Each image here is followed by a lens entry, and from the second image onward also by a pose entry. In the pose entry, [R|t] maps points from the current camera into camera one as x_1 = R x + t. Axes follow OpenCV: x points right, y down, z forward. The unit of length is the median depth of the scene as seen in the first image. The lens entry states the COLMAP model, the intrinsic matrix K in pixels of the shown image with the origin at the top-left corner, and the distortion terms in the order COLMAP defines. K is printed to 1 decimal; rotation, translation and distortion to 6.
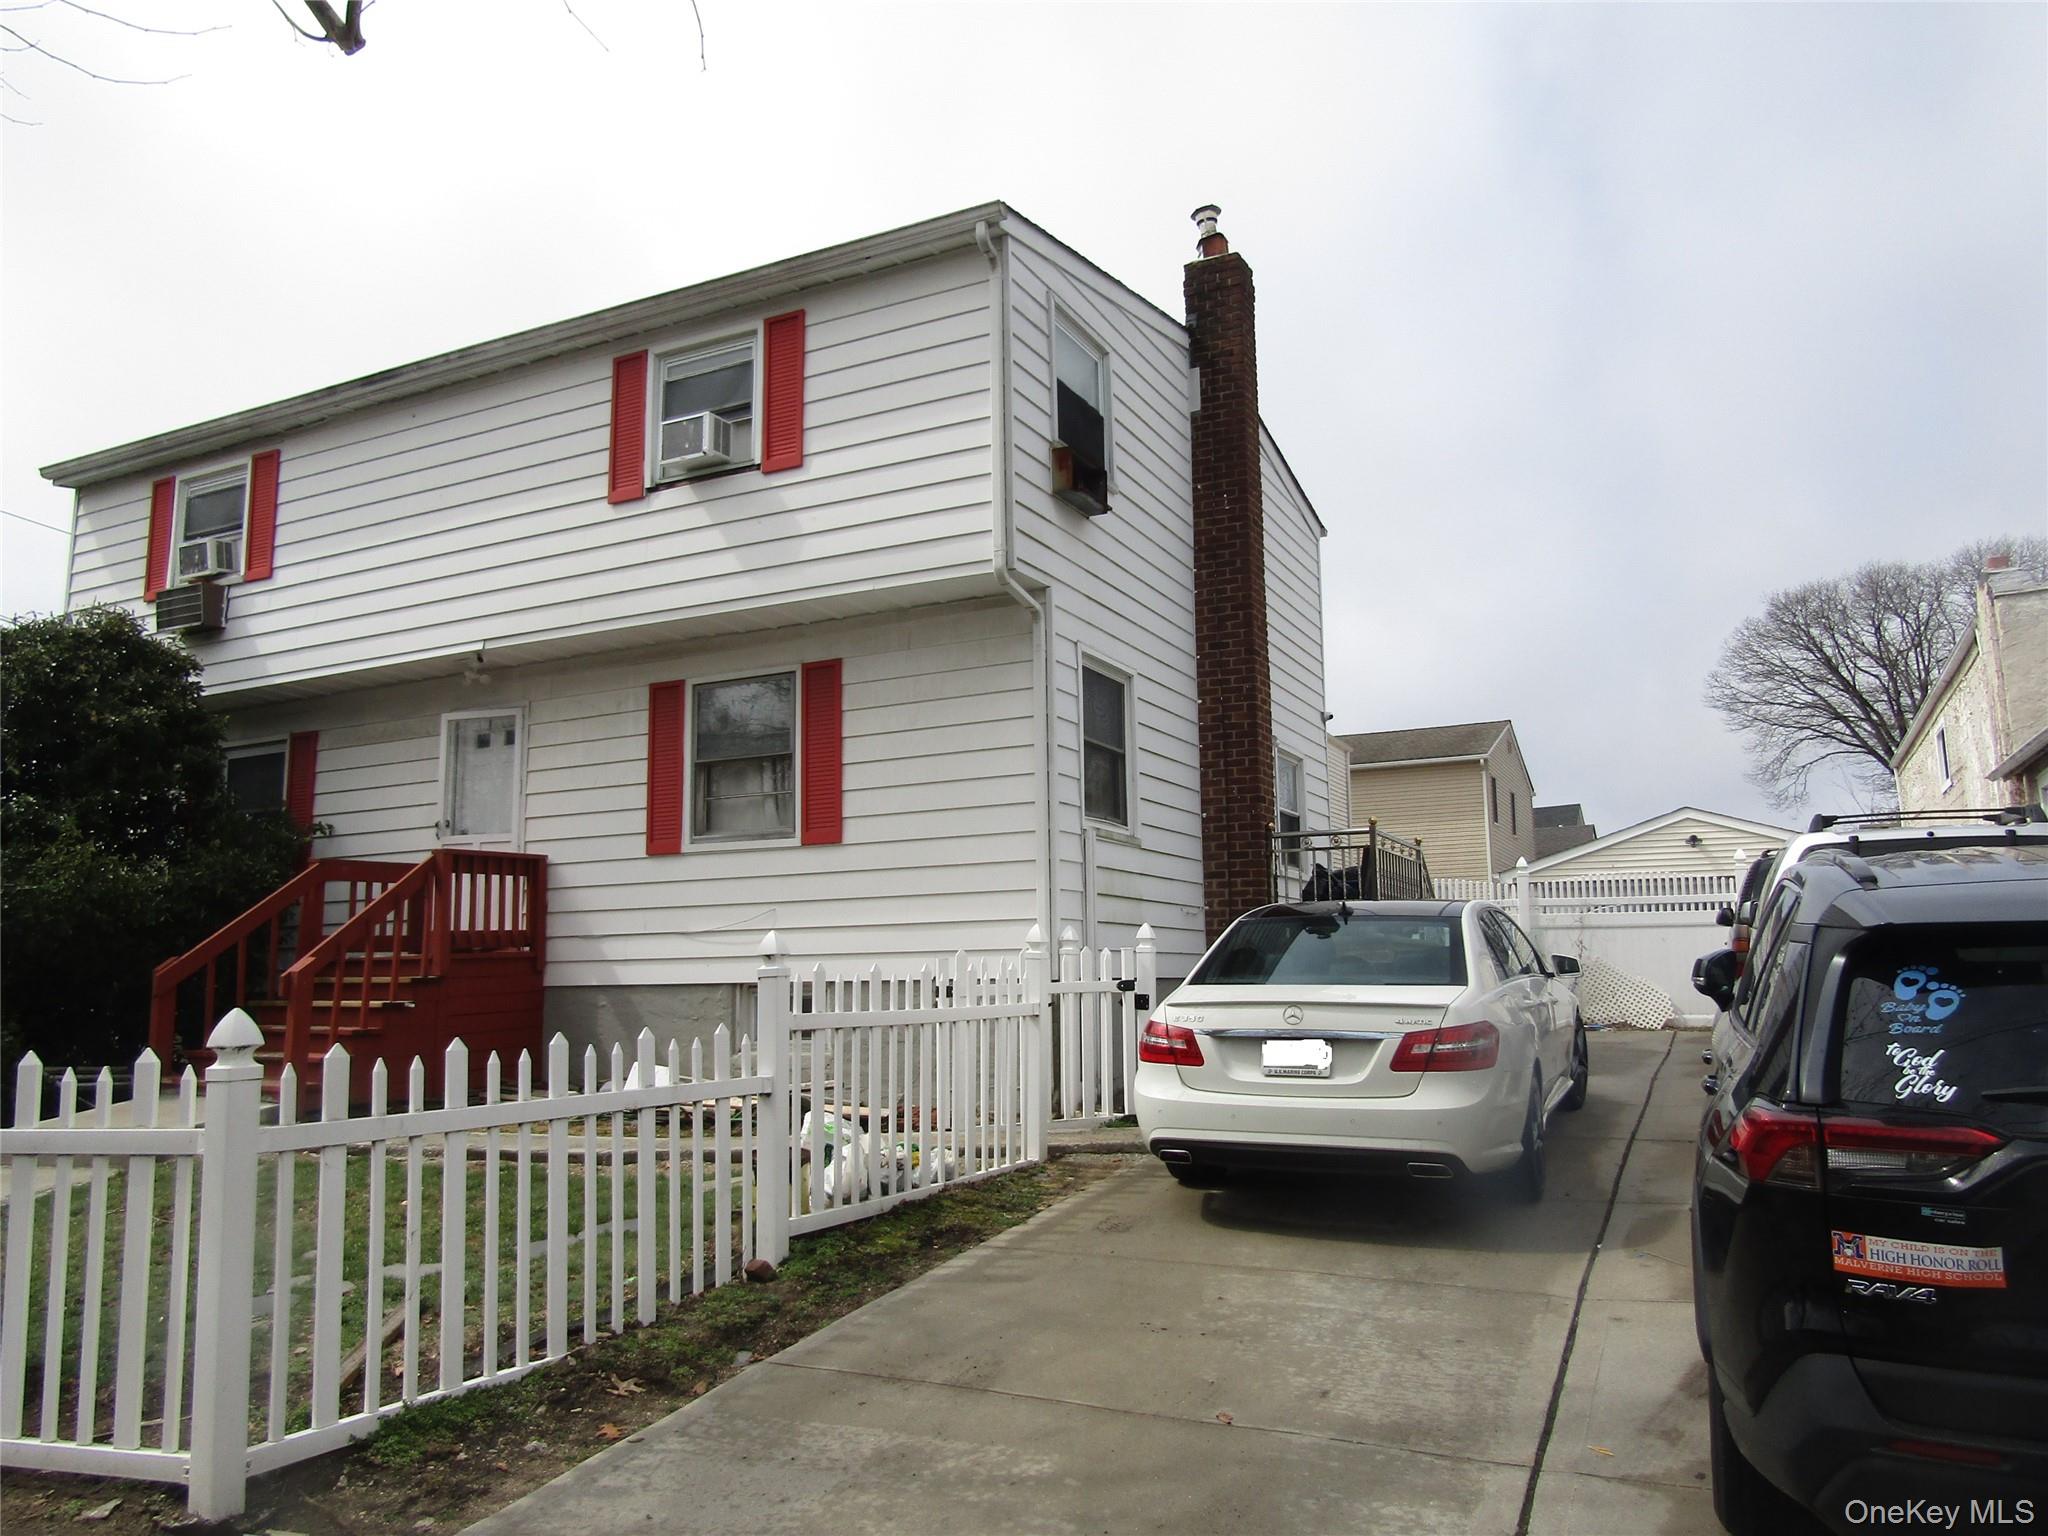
lens RADIAL K [[1470.7, 0, 1033.4], [0, 1470.7, 772.1], [0, 0, 1]] dist [-0.035959, 0.000841]
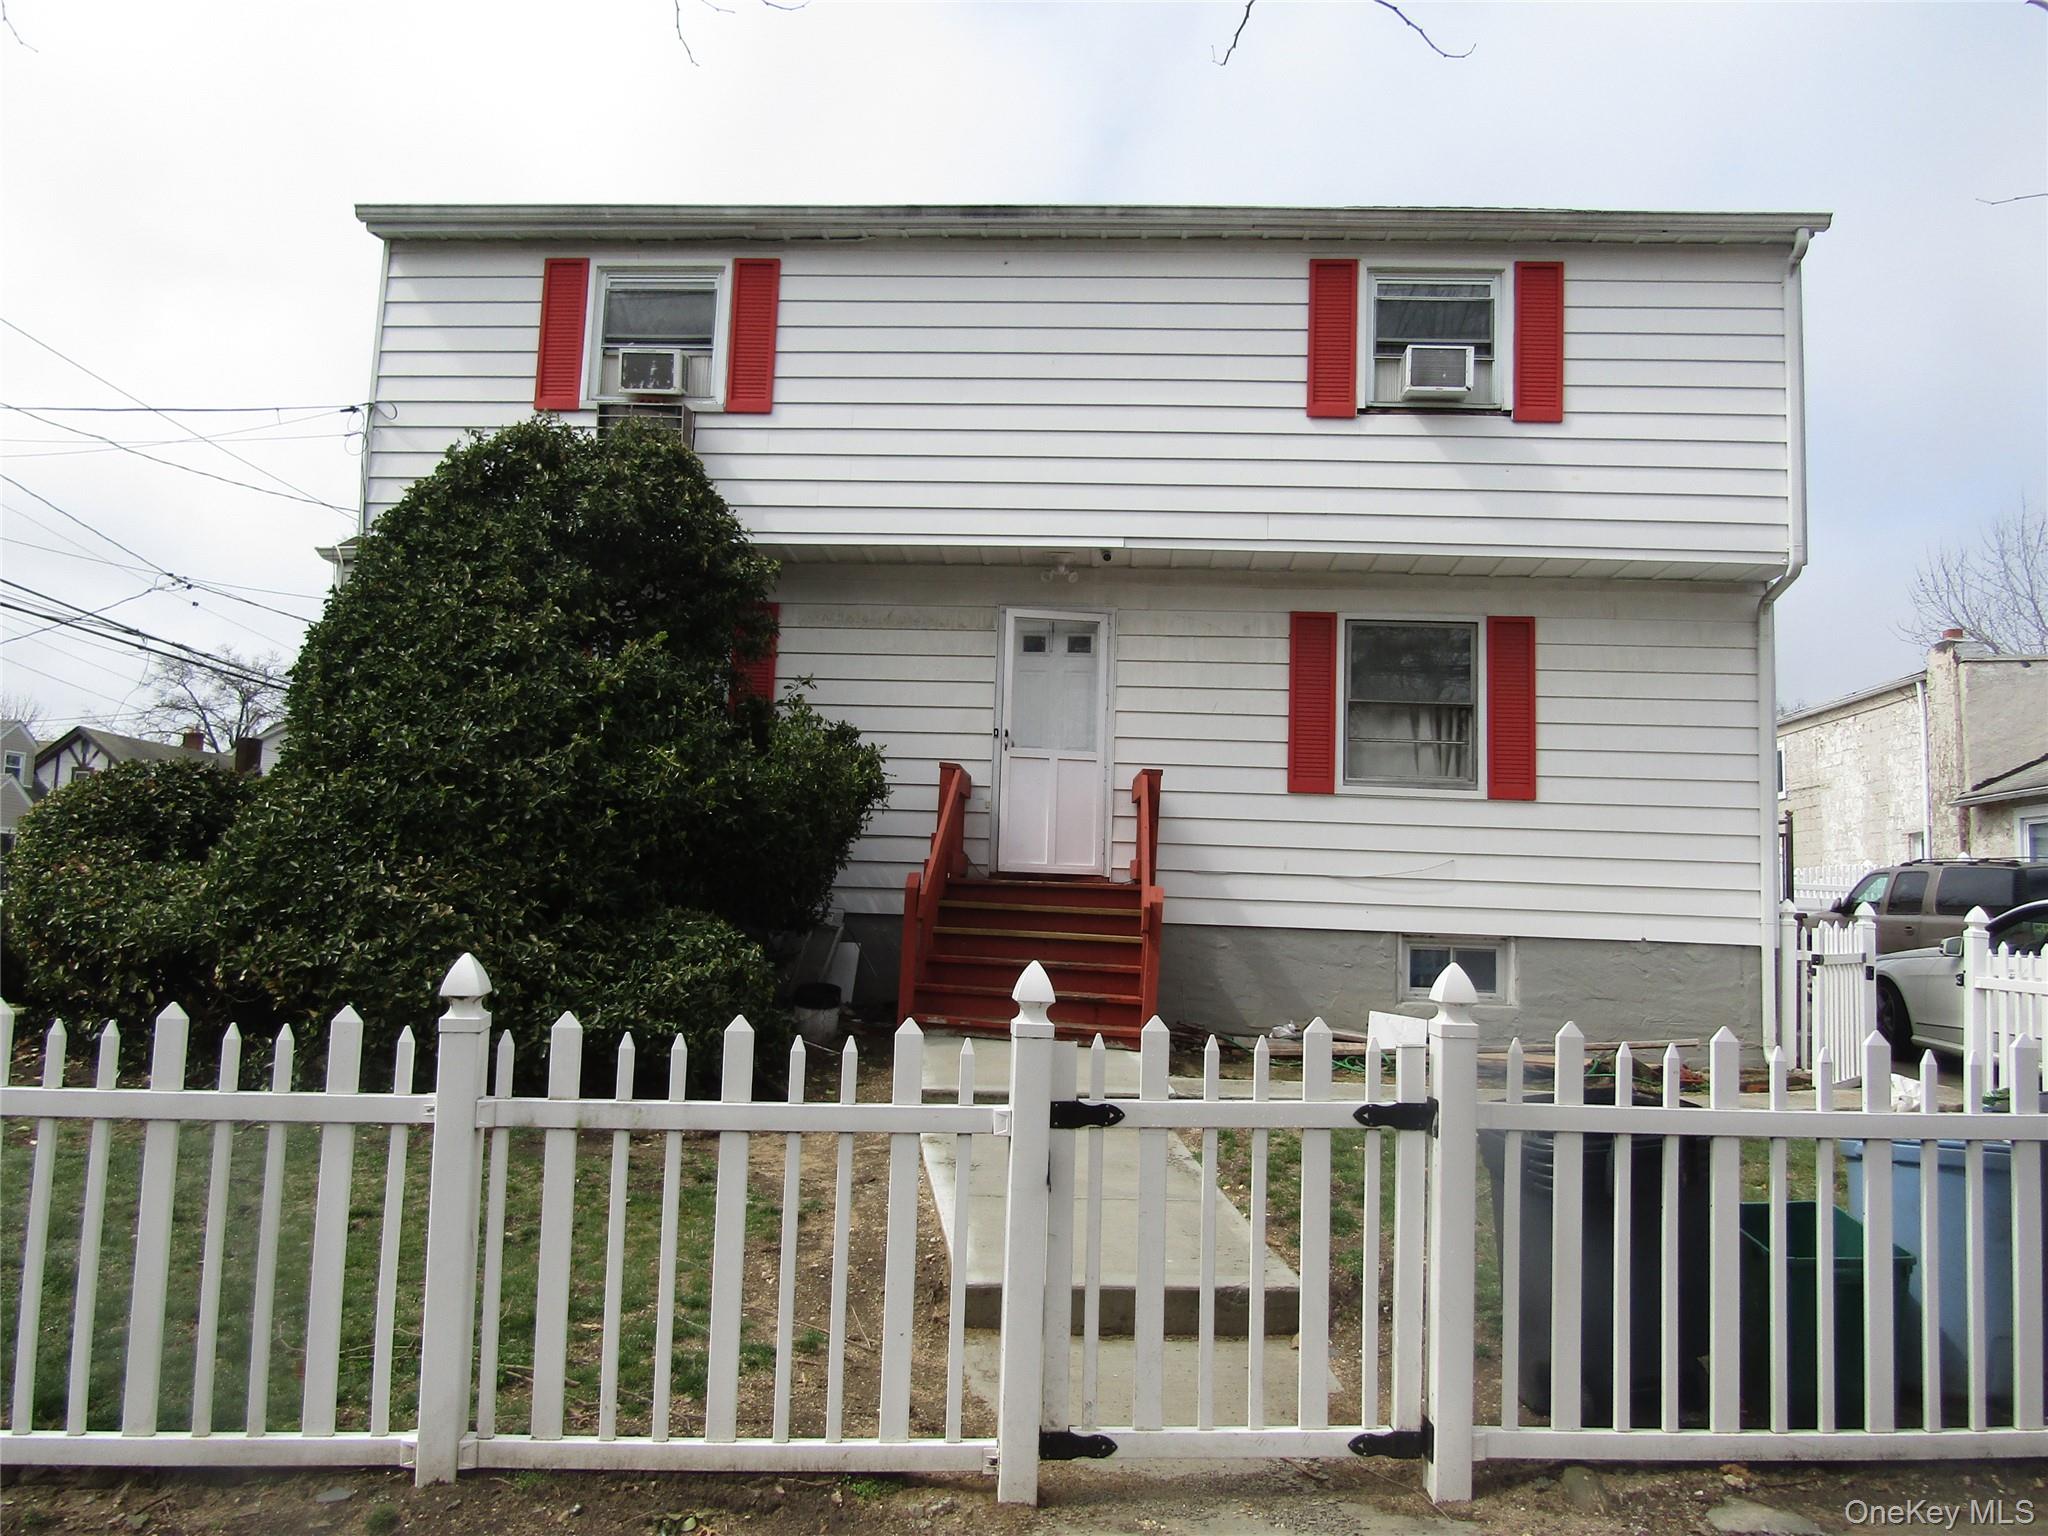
lens RADIAL K [[1470.7, 0, 1025.1], [0, 1470.7, 779.1], [0, 0, 1]] dist [-0.035959, 0.000841]
pose [[0.925898, 0.086000, 0.367855, -0.773869], [-0.104974, 0.993965, 0.031844, 0.035902], [-0.362896, -0.068100, 0.929338, 0.178694]]
